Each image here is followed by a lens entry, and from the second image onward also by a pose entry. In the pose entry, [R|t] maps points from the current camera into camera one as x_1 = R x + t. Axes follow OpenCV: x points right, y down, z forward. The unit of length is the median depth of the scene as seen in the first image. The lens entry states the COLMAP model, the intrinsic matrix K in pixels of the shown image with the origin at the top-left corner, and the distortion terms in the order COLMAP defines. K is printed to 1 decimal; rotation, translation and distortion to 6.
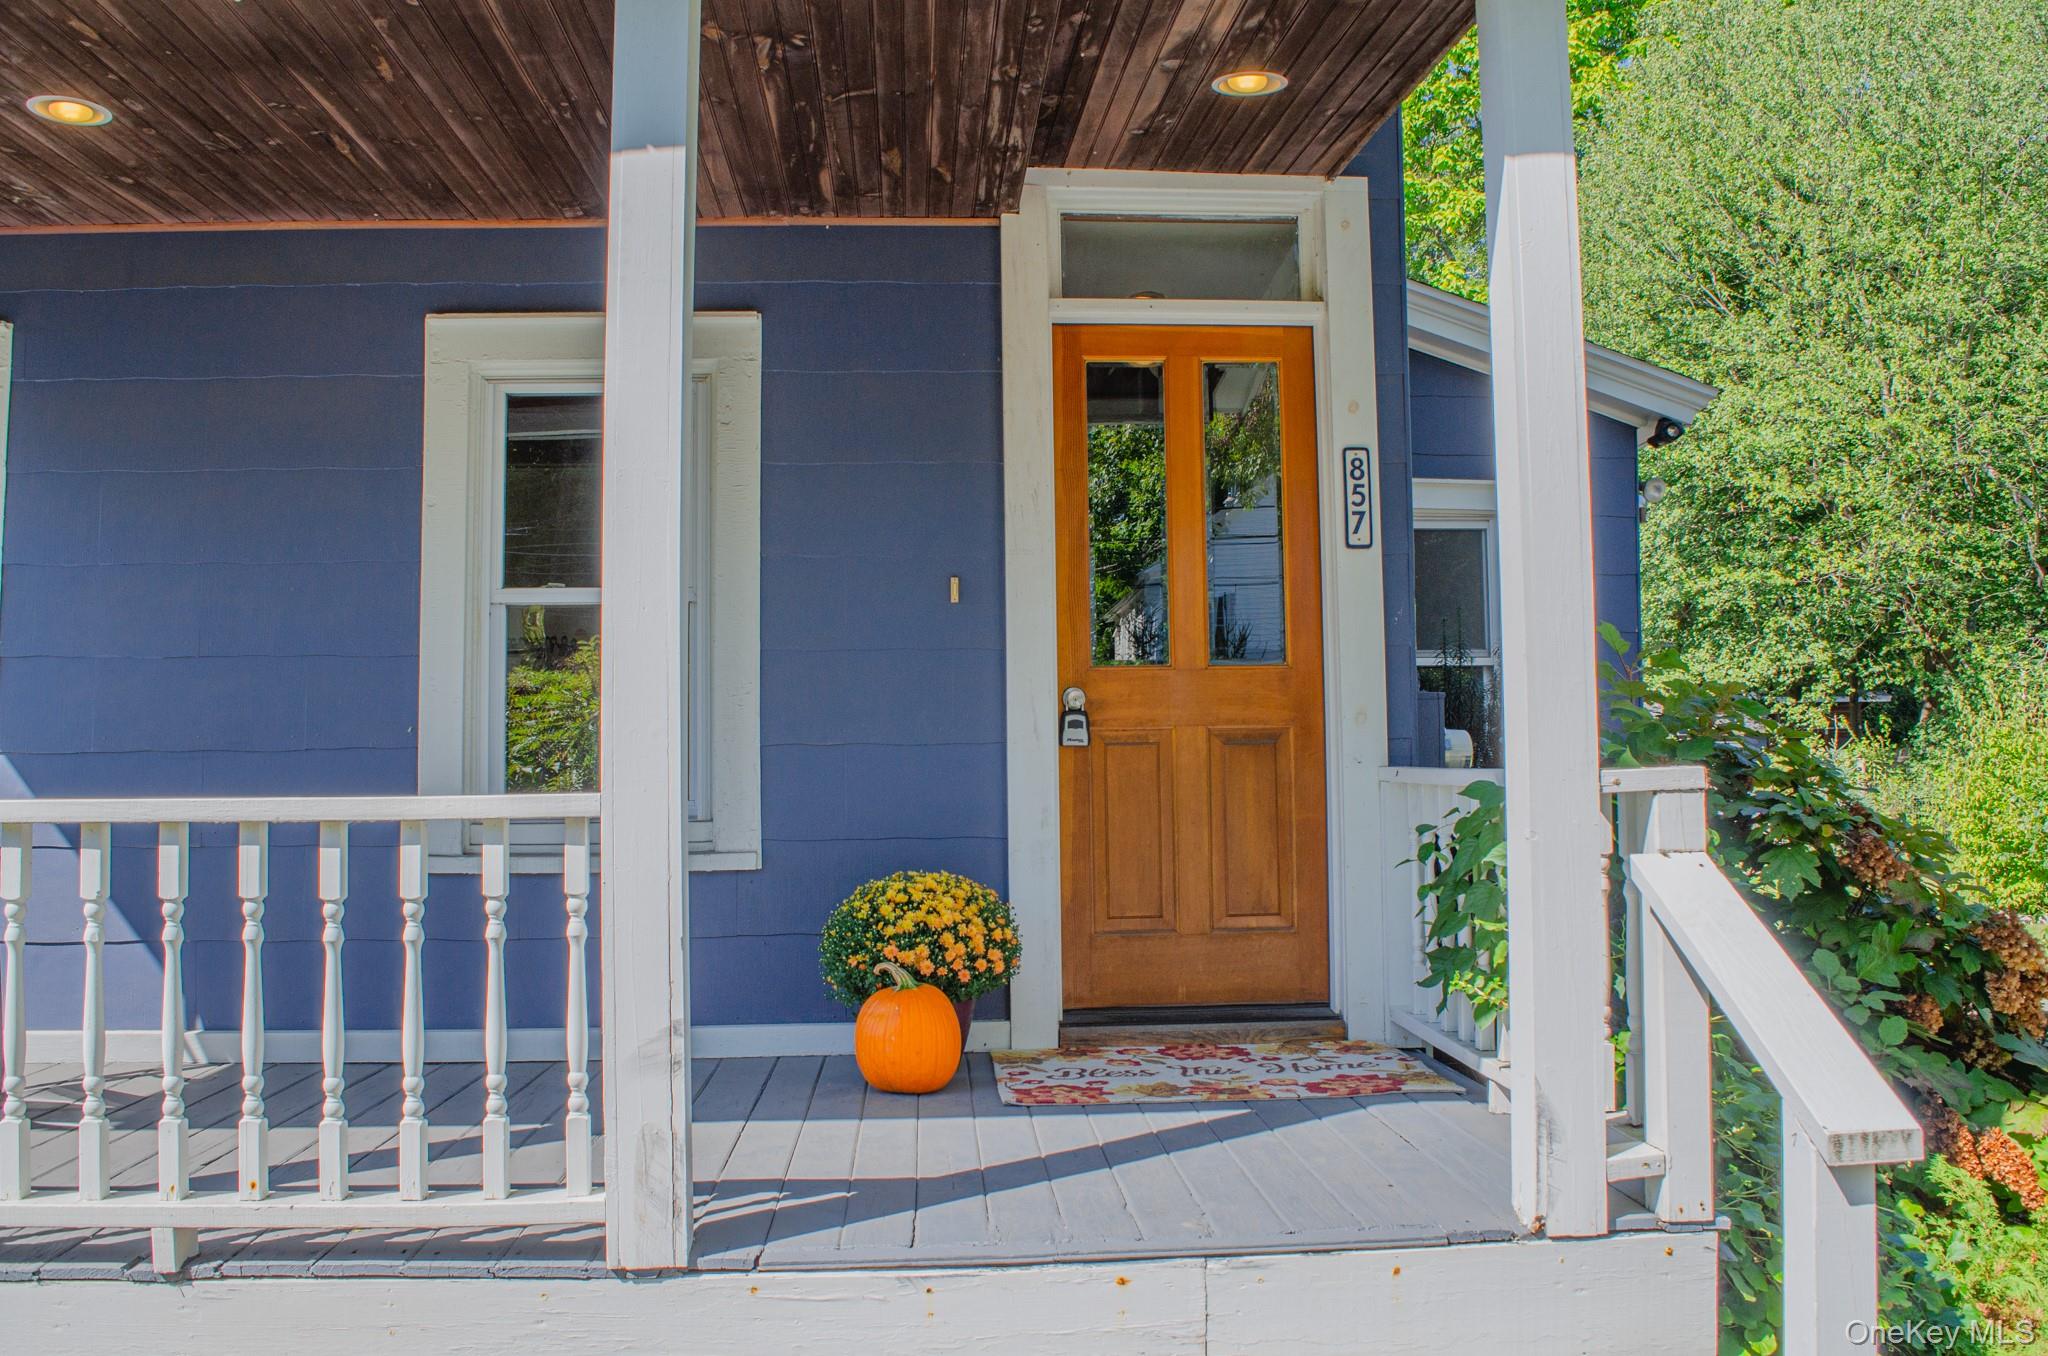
lens RADIAL K [[1596.2, 0, 1021.1], [0, 1596.2, 695.2], [0, 0, 1]] dist [-0.094238, 0.018158]
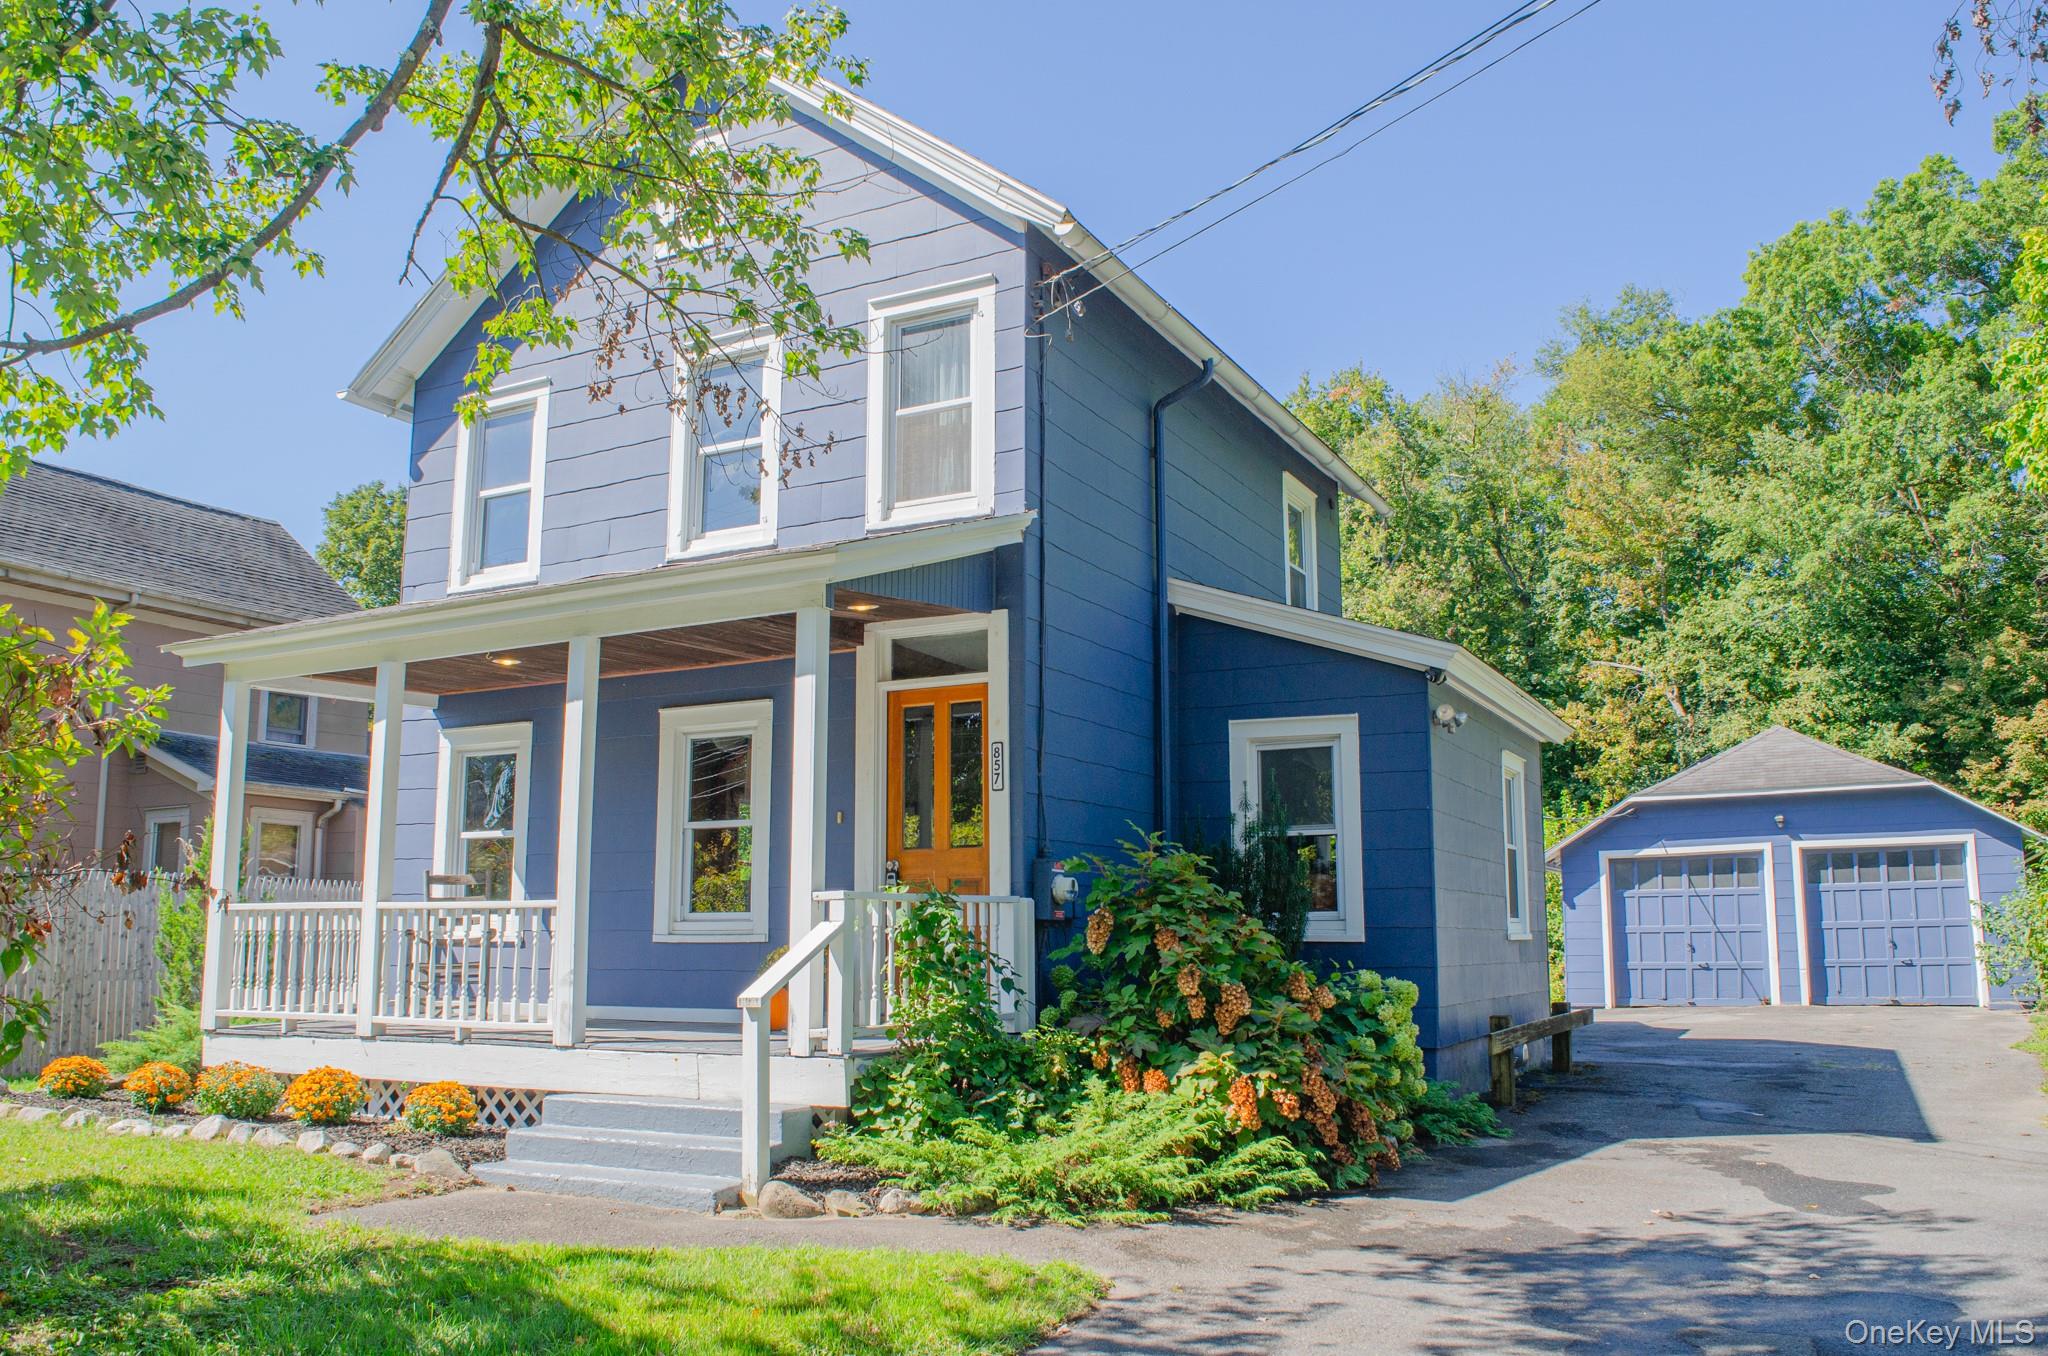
lens RADIAL K [[1596.2, 0, 1021.1], [0, 1596.2, 695.2], [0, 0, 1]] dist [-0.094238, 0.018158]
pose [[0.854801, -0.072934, -0.513806, 1.350311], [0.022147, 0.994300, -0.104294, 0.001483], [0.518484, 0.077771, 0.851543, -0.789737]]
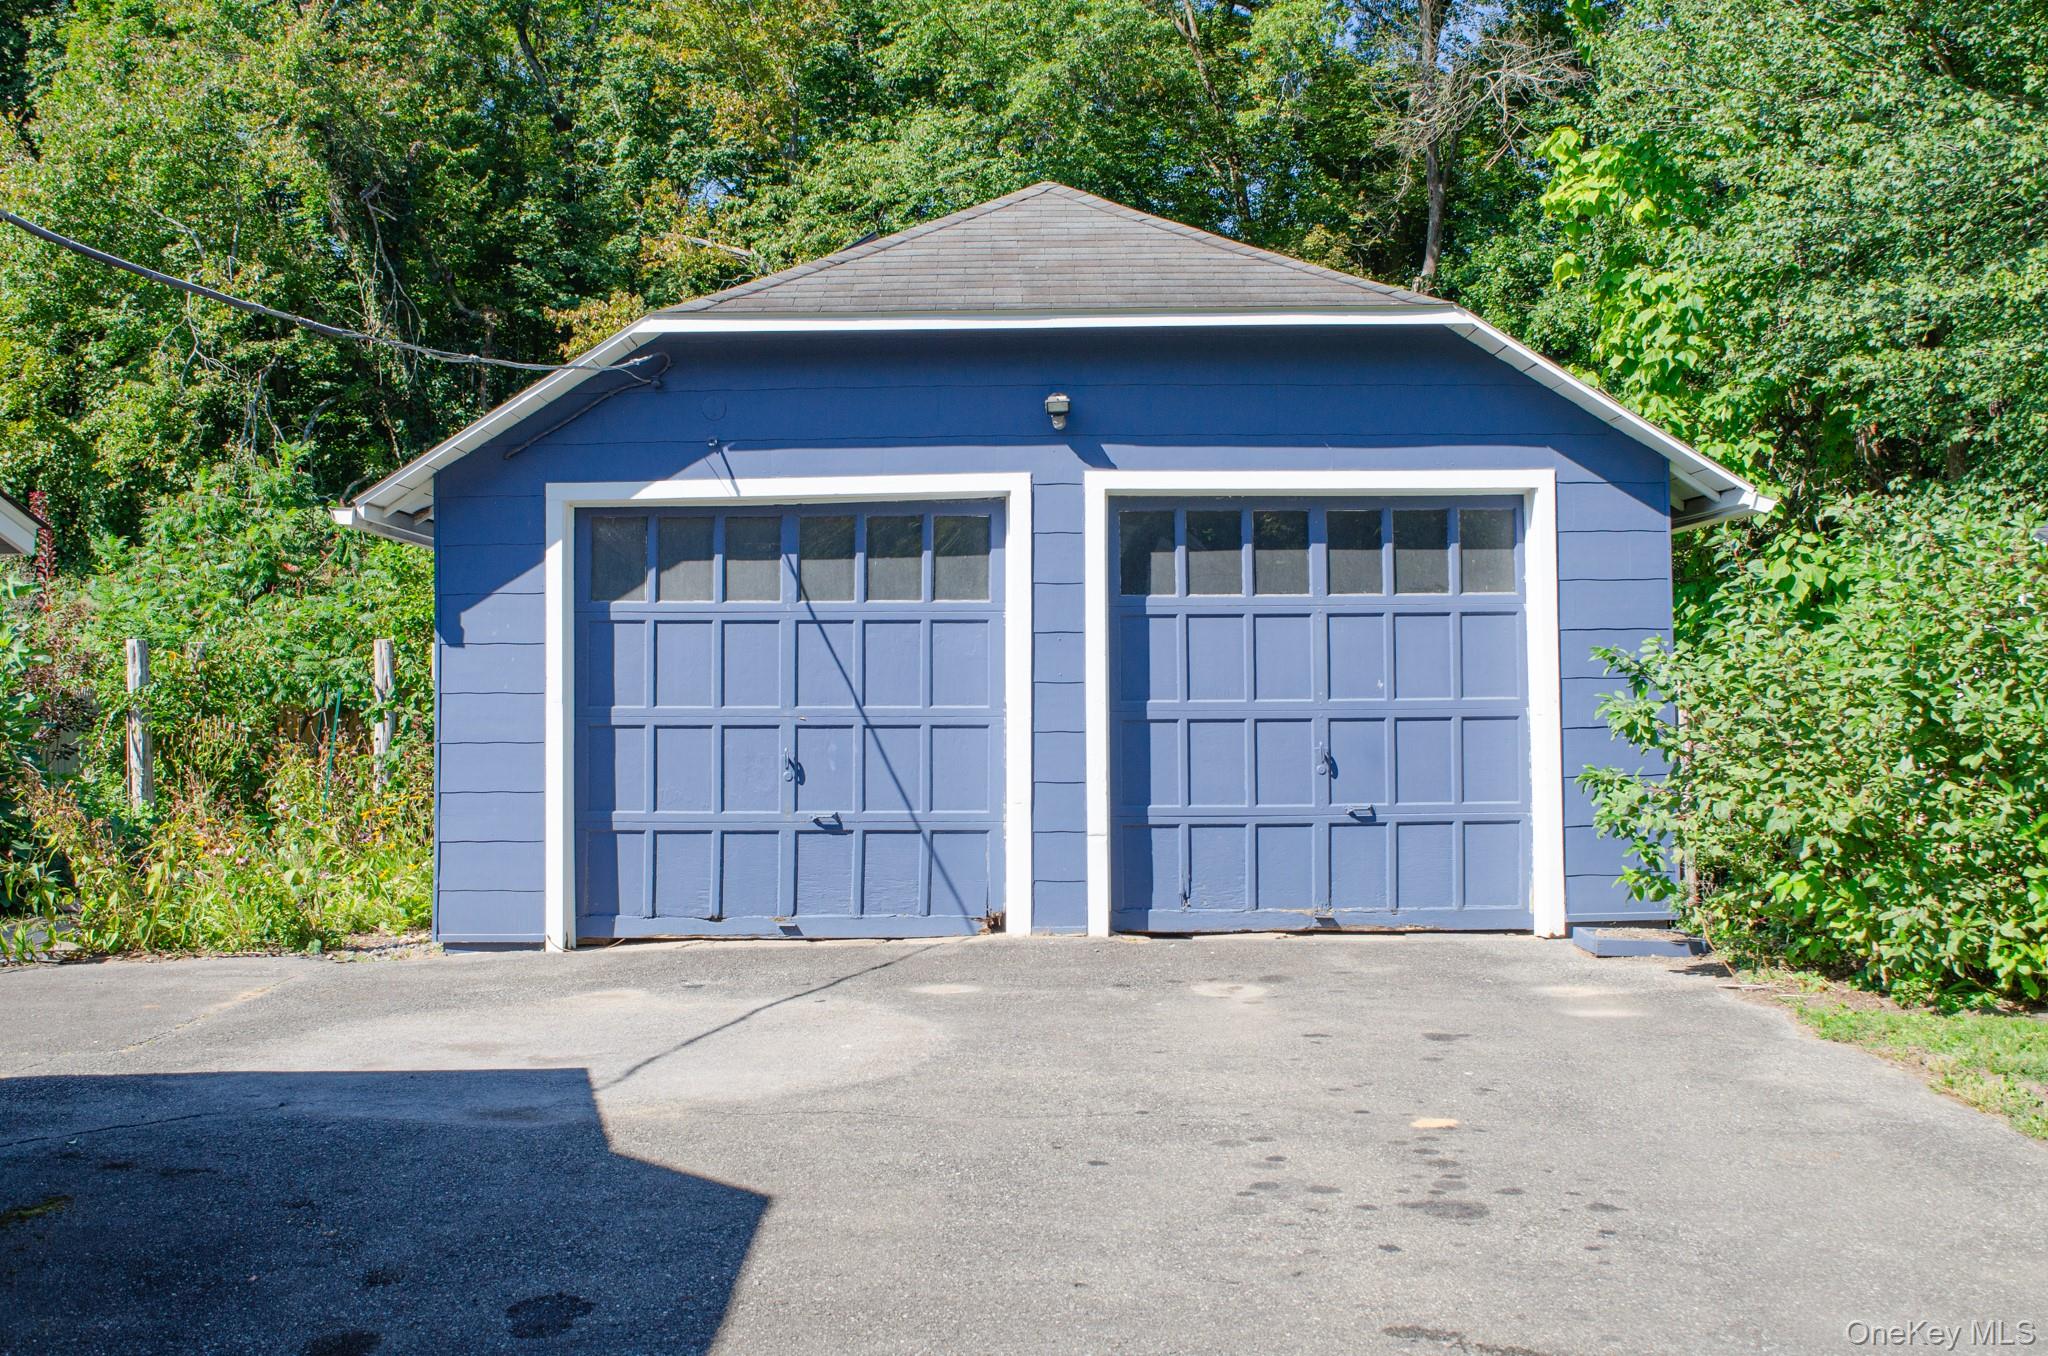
lens RADIAL K [[2091.3, 0, 1024.0], [0, 2091.3, 678.0], [0, 0, 1]] dist [-0.065813, -0.003977]
pose [[0.999098, 0.002885, -0.042377, 0.851111], [-0.001061, 0.999074, 0.043017, 0.142058], [0.042462, -0.042934, 0.998175, 2.705681]]
